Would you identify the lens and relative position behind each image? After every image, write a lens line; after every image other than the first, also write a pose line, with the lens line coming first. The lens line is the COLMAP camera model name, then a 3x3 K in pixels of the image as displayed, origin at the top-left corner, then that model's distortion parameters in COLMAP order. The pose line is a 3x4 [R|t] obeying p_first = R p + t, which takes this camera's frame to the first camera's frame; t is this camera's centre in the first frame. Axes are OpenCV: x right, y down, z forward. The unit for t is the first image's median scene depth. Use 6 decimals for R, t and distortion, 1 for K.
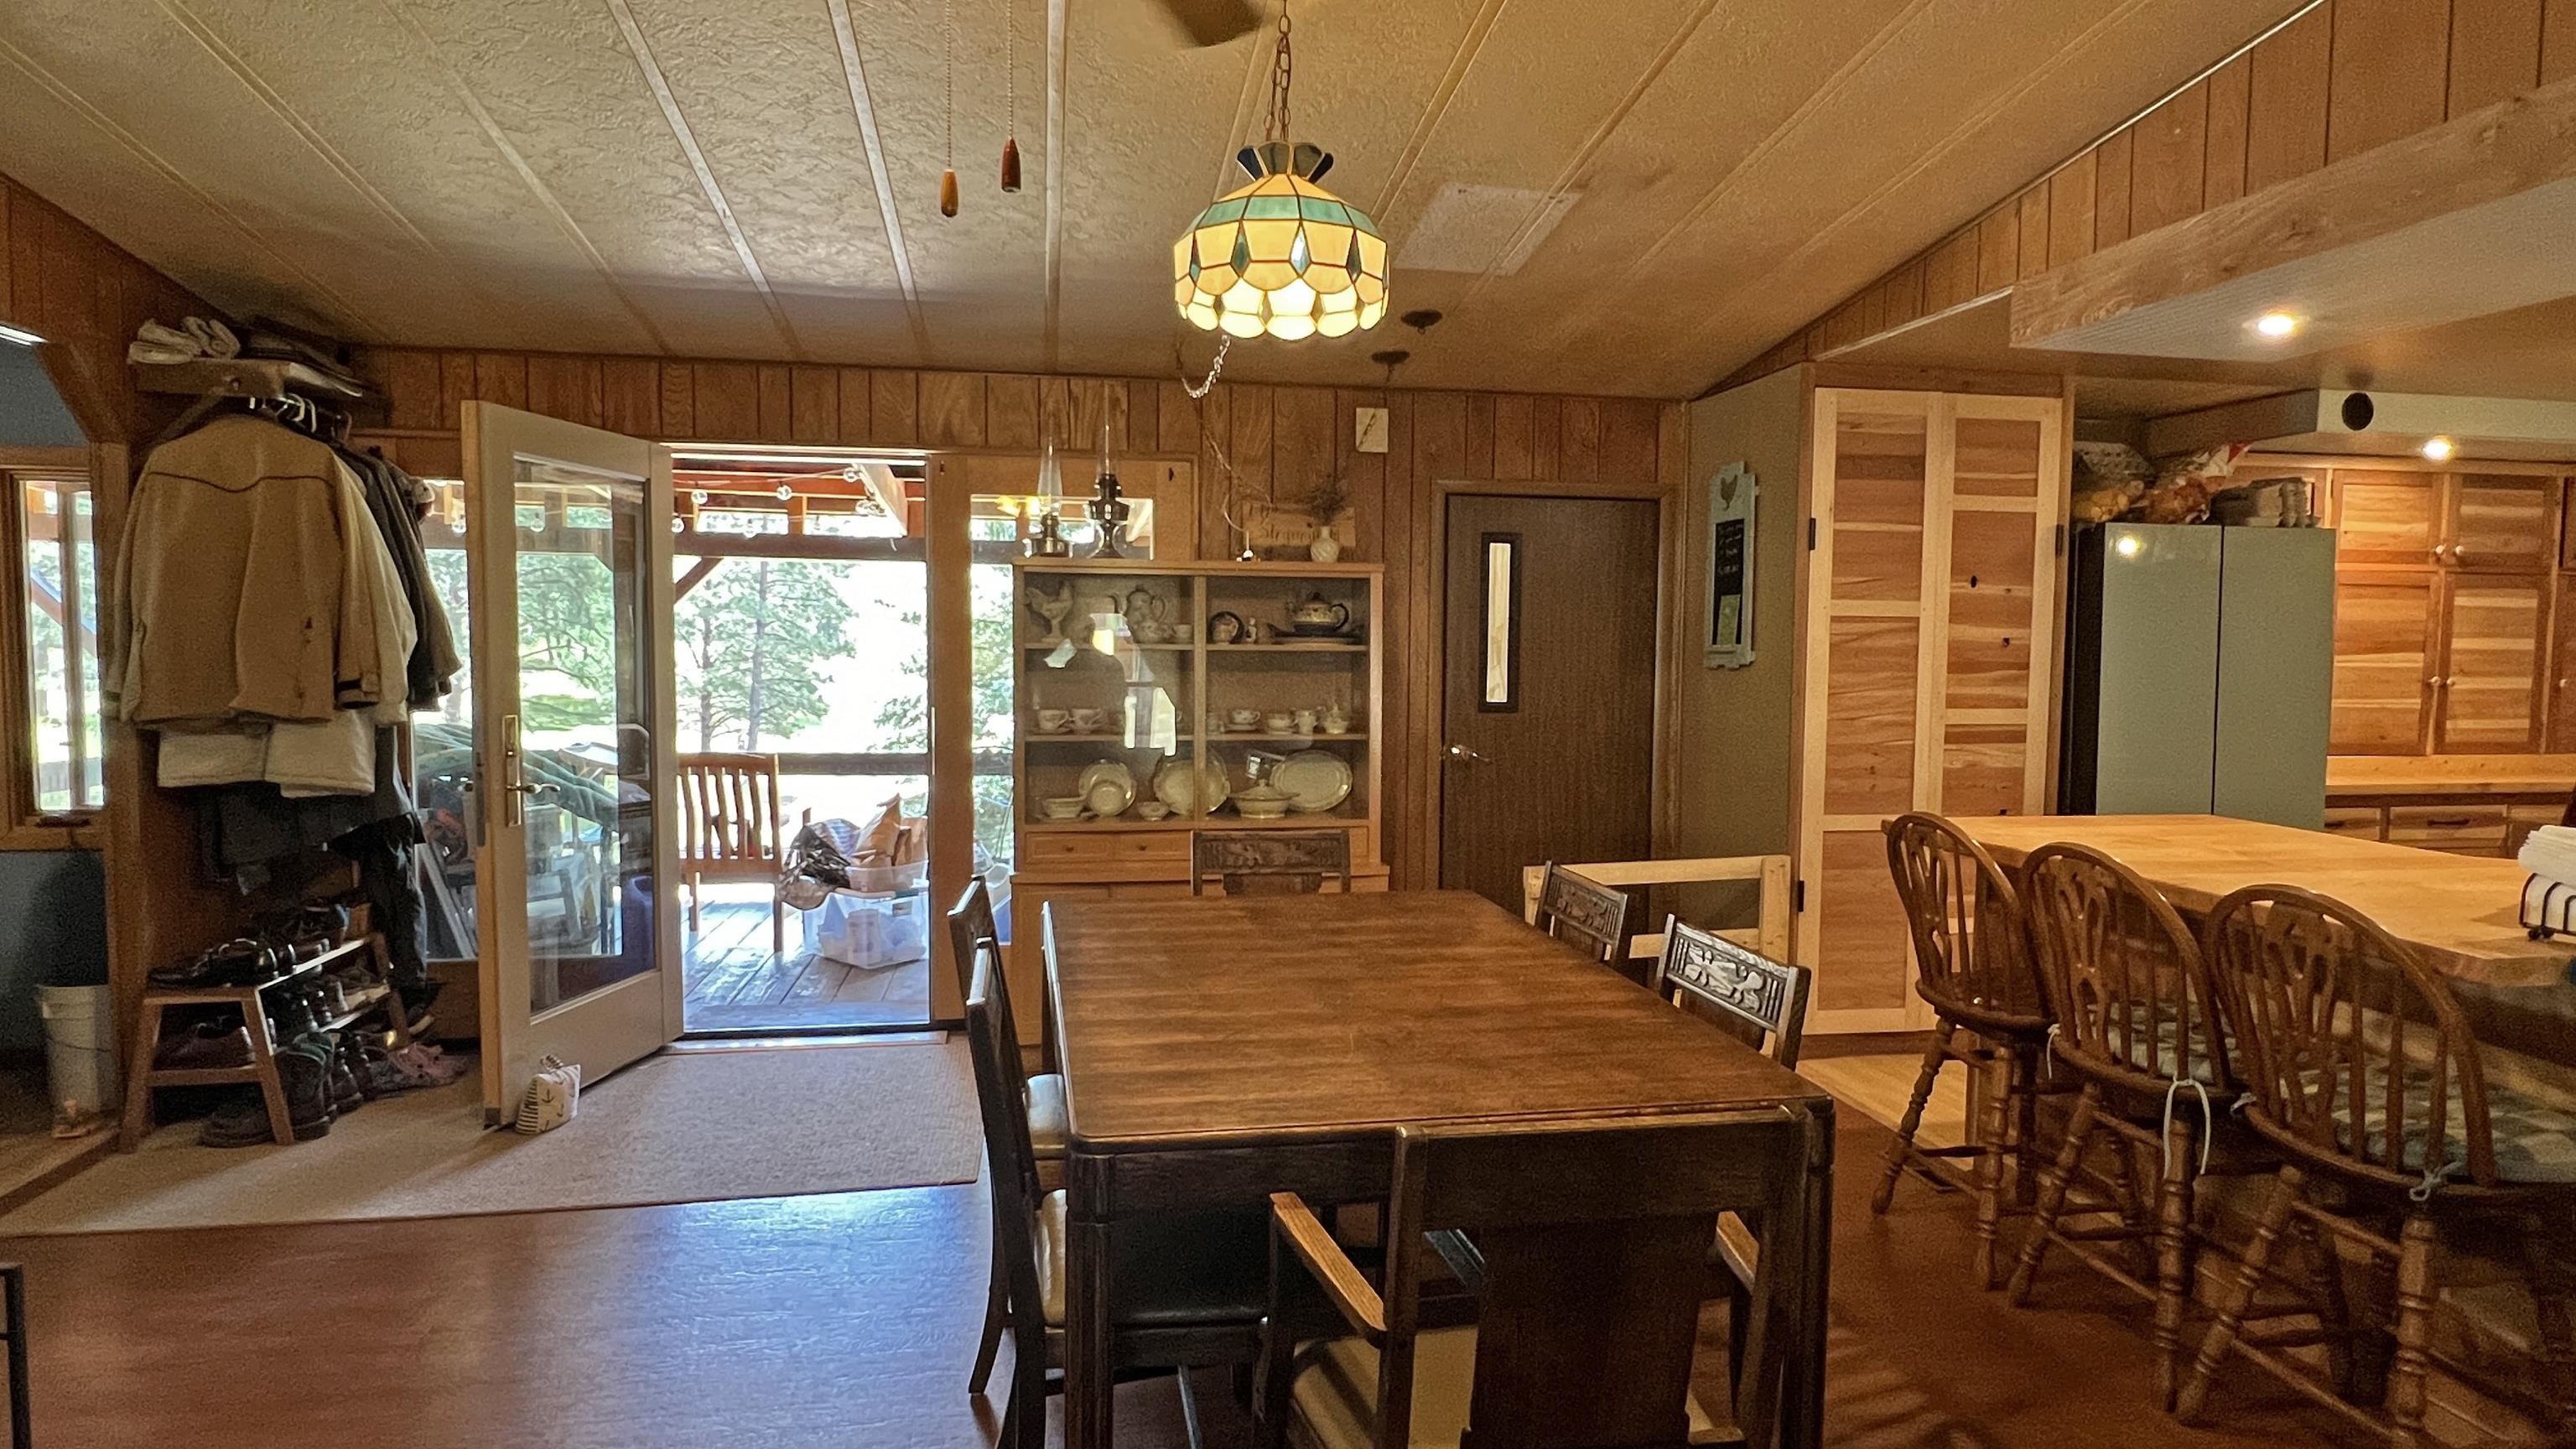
lens RADIAL K [[1389.1, 0, 1281.2], [0, 1389.1, 731.9], [0, 0, 1]] dist [0.005384, 0.003222]
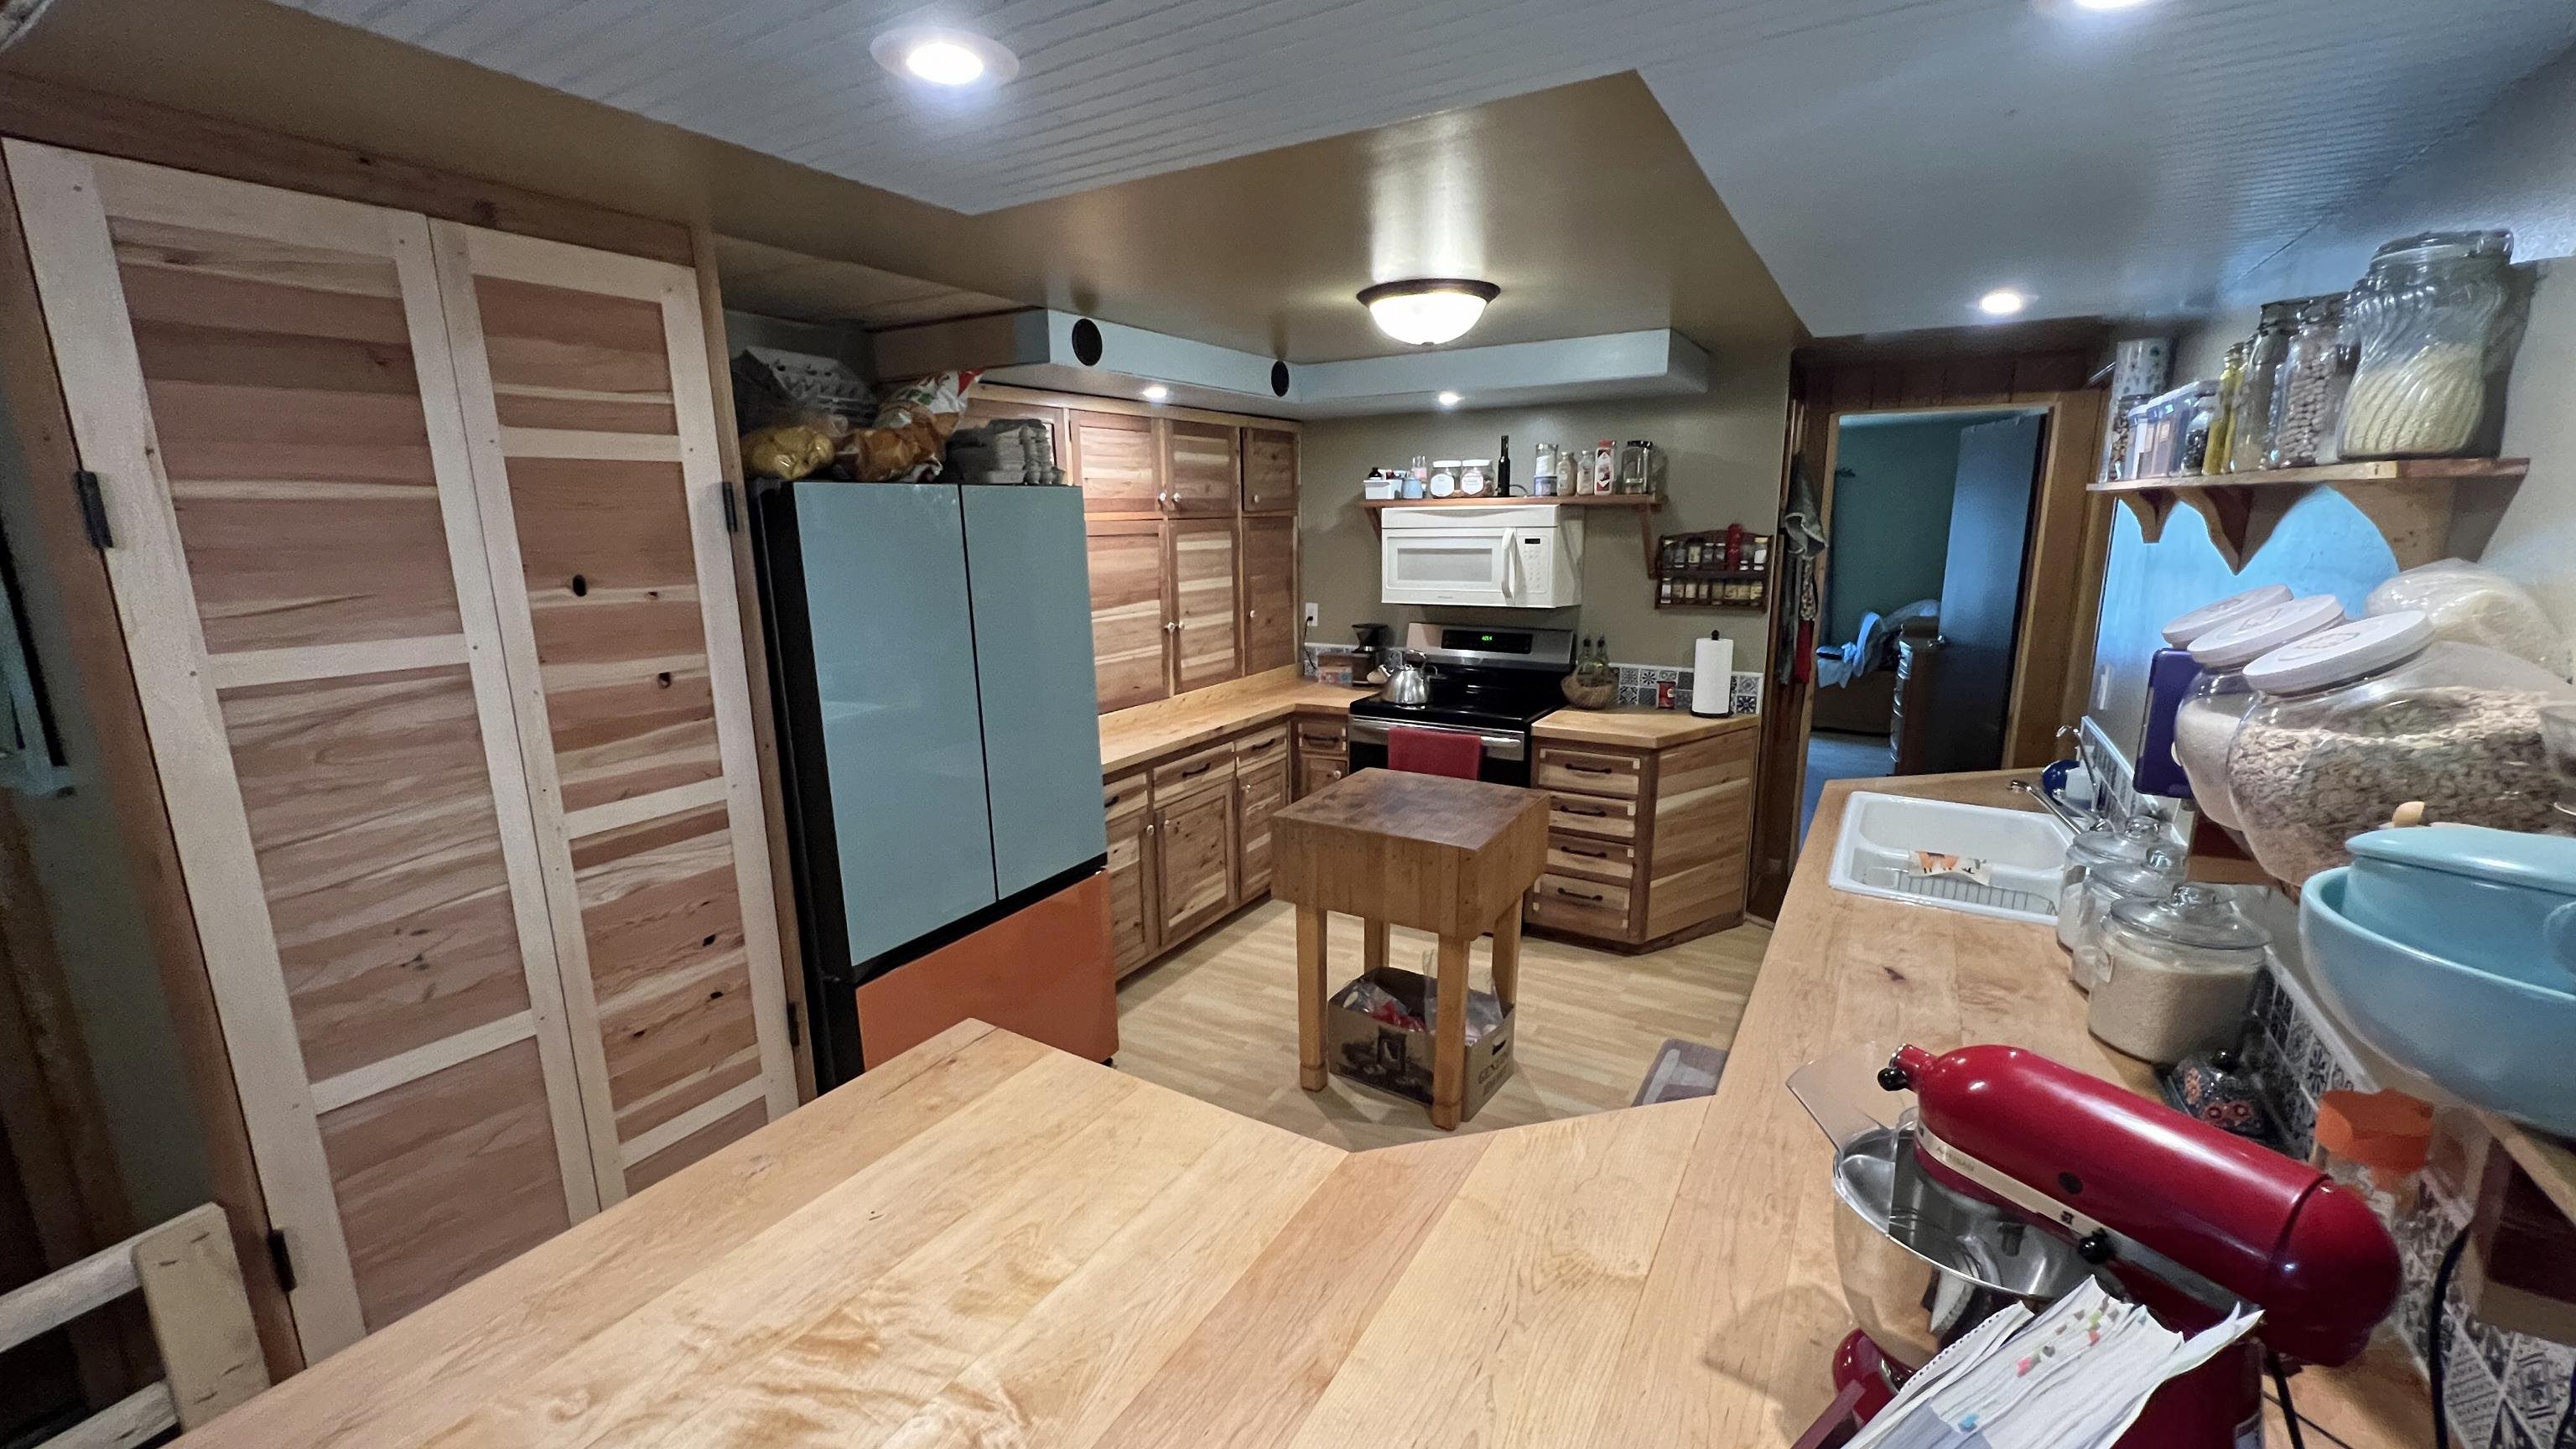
lens RADIAL K [[1034.0, 0, 1291.3], [0, 1034.0, 726.2], [0, 0, 1]] dist [0.007263, 0.000127]
pose [[0.660184, -0.172503, 0.731026, 0.359444], [0.067920, 0.982993, 0.170623, -0.101099], [-0.748026, -0.062991, 0.660673, 0.485151]]
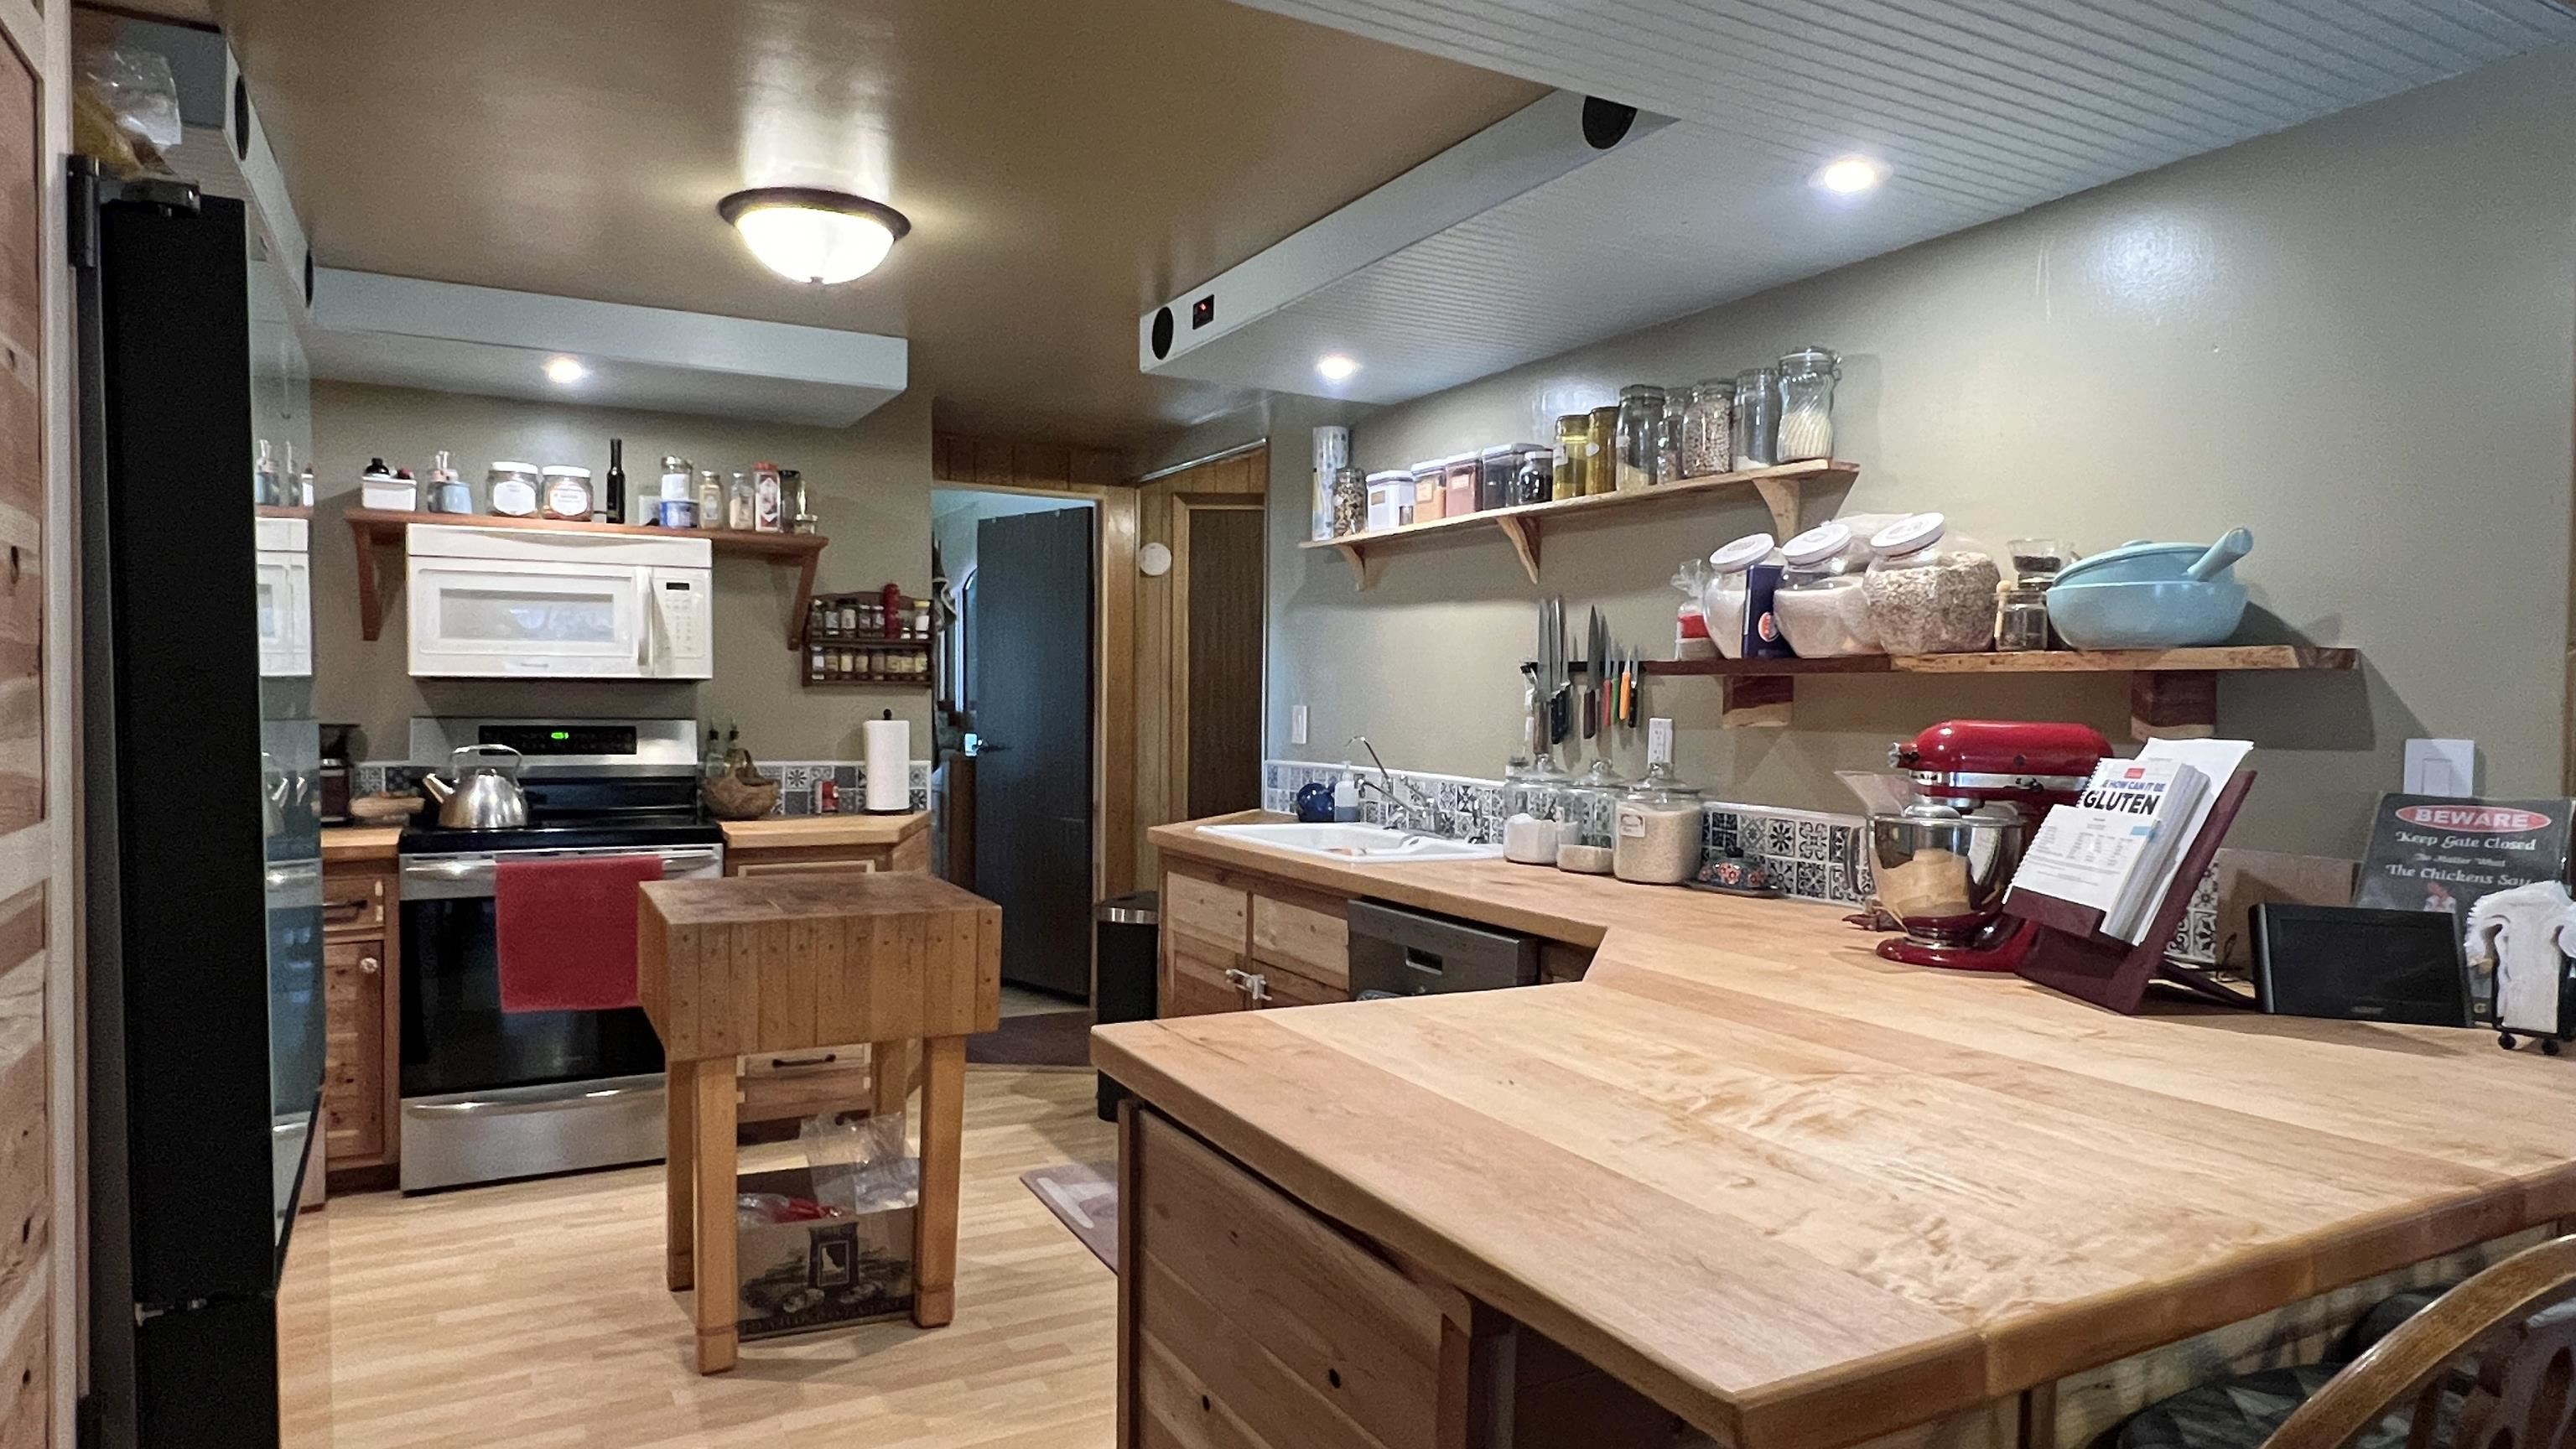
lens RADIAL K [[1473.5, 0, 1279.9], [0, 1473.5, 732.9], [0, 0, 1]] dist [0.008537, 0.000860]
pose [[-0.300855, -0.042637, 0.952716, 0.191676], [0.044715, 0.997271, 0.058751, -0.039576], [-0.952621, 0.060276, -0.298127, 0.841854]]
